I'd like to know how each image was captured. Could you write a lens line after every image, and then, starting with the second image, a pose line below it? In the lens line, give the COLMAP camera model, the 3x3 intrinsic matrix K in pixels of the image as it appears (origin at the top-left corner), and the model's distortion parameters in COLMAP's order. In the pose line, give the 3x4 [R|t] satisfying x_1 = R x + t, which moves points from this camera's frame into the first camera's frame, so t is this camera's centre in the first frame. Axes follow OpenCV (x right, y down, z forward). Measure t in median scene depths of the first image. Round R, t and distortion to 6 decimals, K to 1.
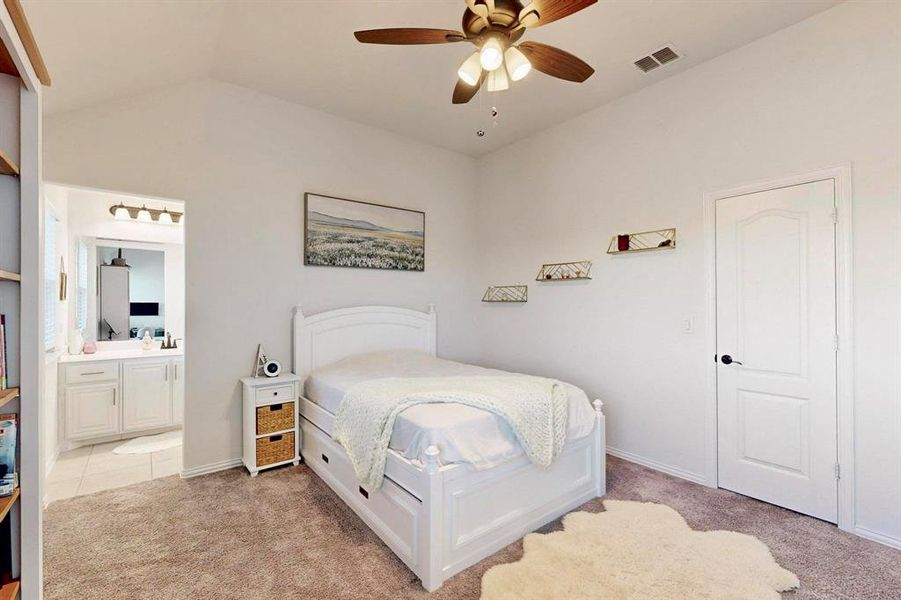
lens RADIAL K [[393.8, 0, 457.8], [0, 393.8, 300.5], [0, 0, 1]] dist [-0.002890, -0.000412]
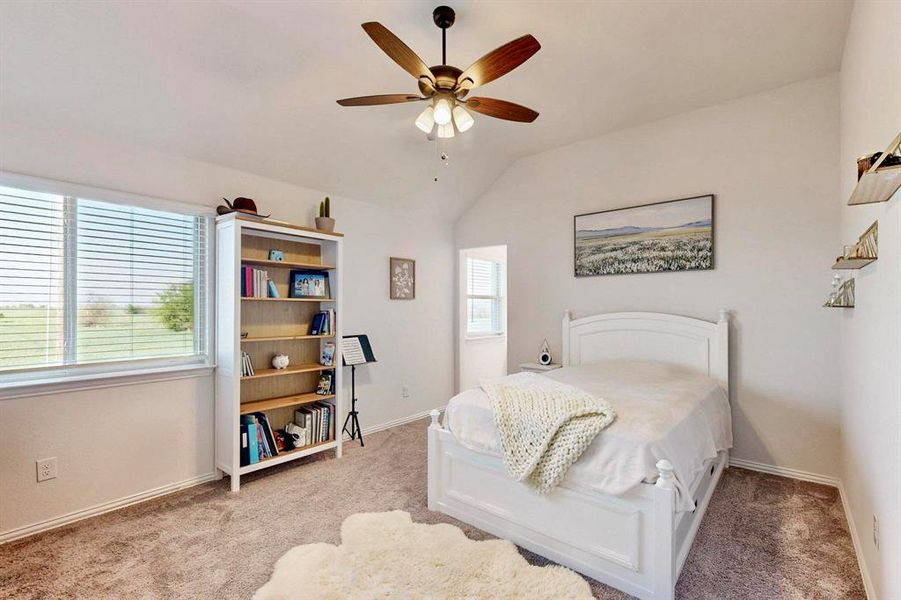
lens RADIAL K [[393.8, 0, 454.3], [0, 393.8, 301.4], [0, 0, 1]] dist [-0.002890, -0.000412]
pose [[0.188587, -0.018291, -0.981886, 0.633252], [-0.001279, 0.999821, -0.018870, 0.005813], [0.982056, 0.004815, 0.188530, 0.376949]]
